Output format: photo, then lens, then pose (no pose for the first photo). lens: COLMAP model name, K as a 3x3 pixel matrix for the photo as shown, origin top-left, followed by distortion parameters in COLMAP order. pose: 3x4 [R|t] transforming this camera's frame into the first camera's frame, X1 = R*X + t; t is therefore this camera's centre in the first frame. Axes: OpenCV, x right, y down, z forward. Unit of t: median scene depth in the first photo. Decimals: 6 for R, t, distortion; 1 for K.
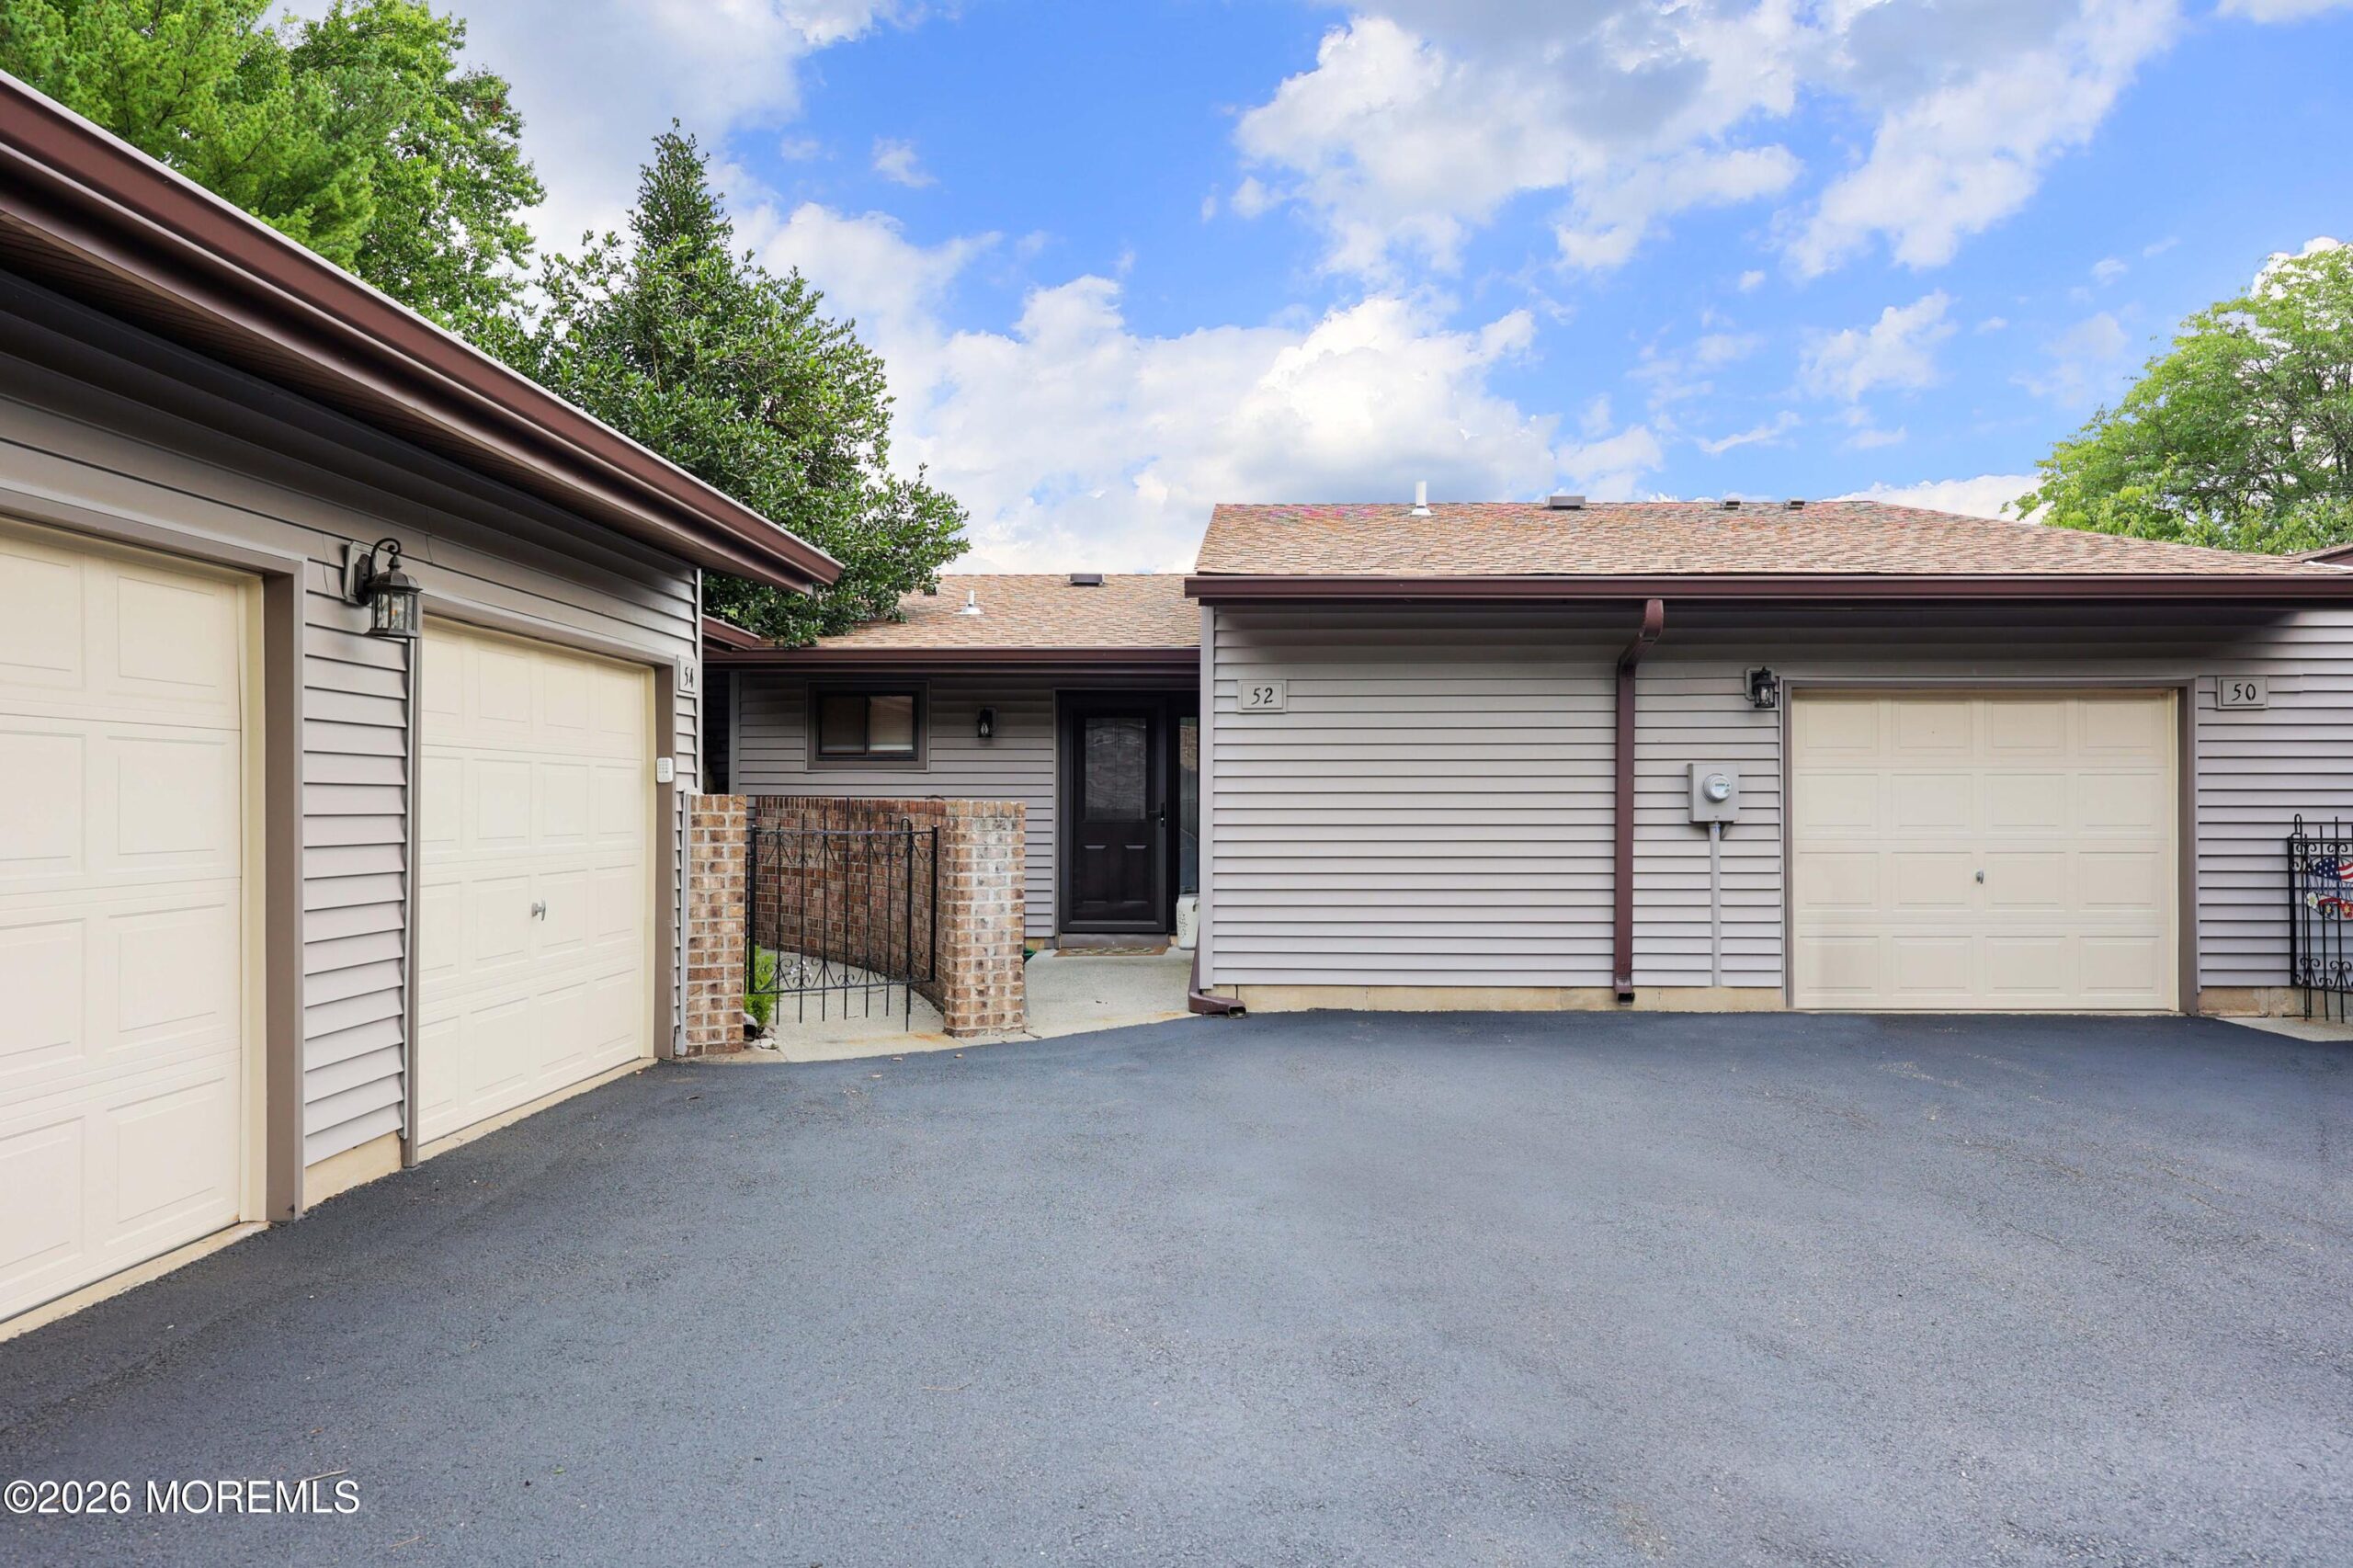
lens RADIAL K [[1619.3, 0, 1176.5], [0, 1619.3, 784.0], [0, 0, 1]] dist [0.004504, -0.001563]
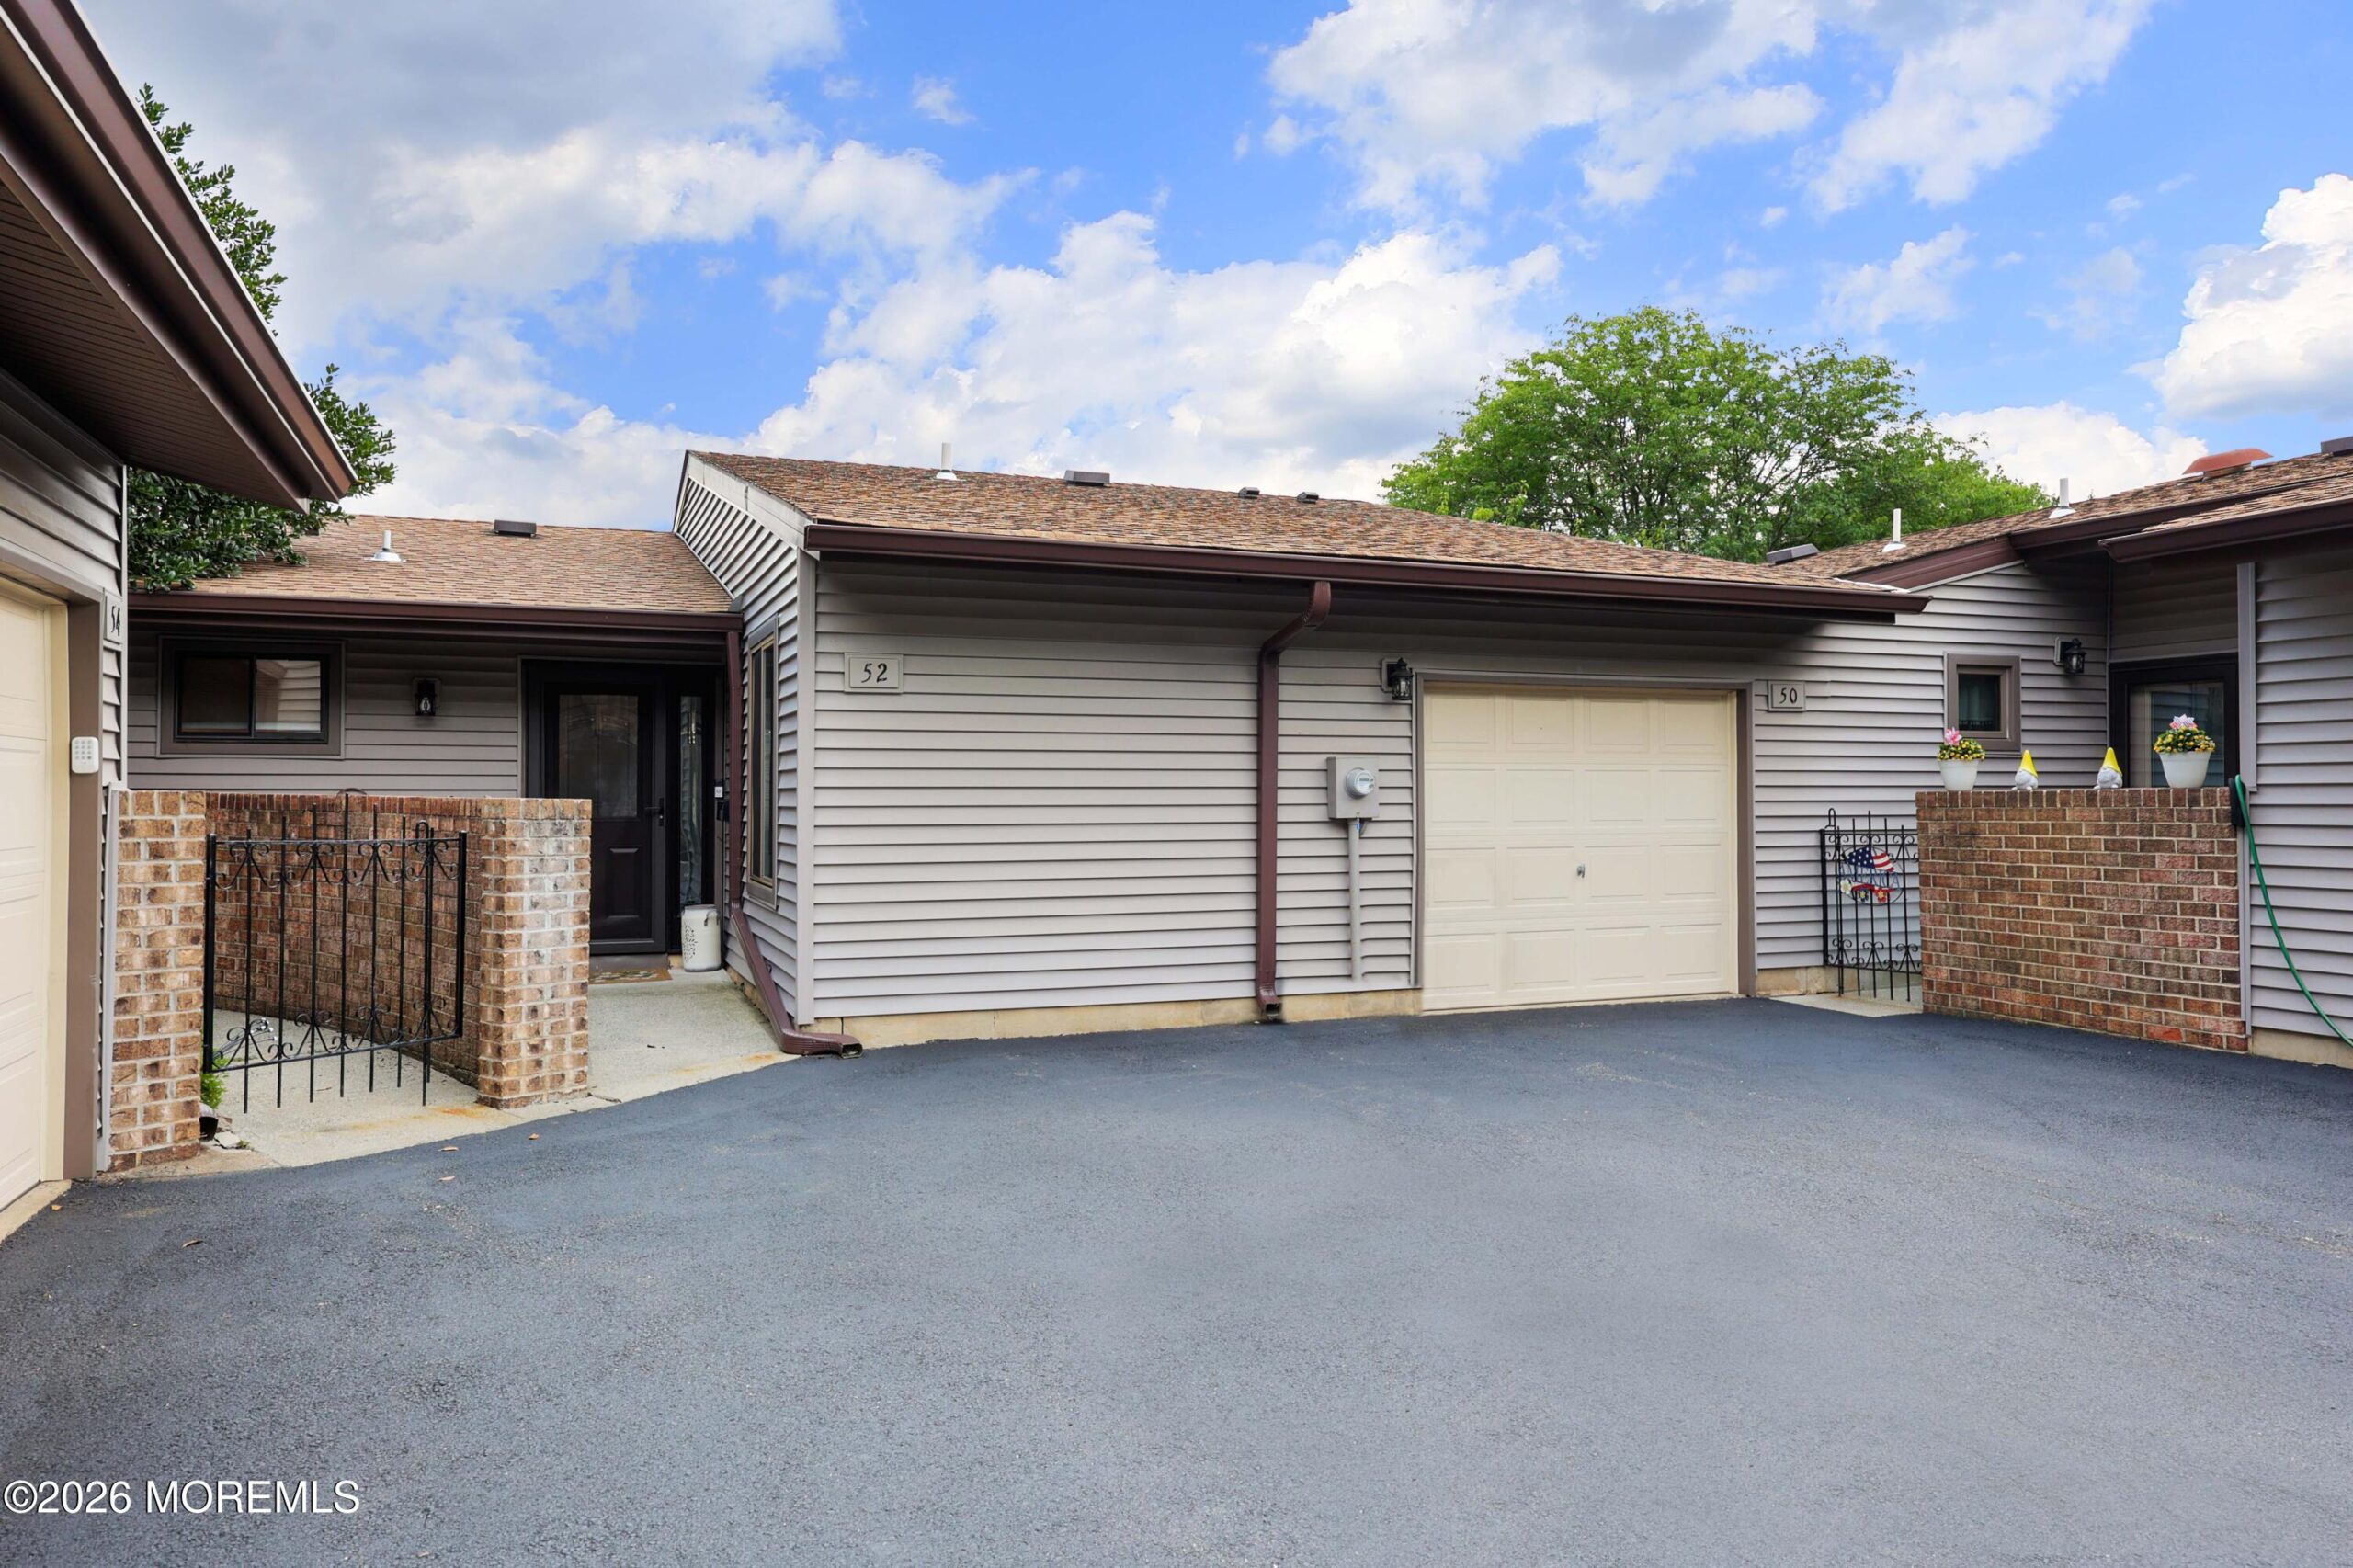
lens RADIAL K [[1638.7, 0, 1173.6], [0, 1638.7, 765.0], [0, 0, 1]] dist [0.000404, 0.000489]
pose [[0.912688, 0.006352, 0.408608, -0.159735], [-0.004375, 0.999974, -0.005772, -0.002176], [-0.408634, 0.003481, 0.912692, 0.163532]]
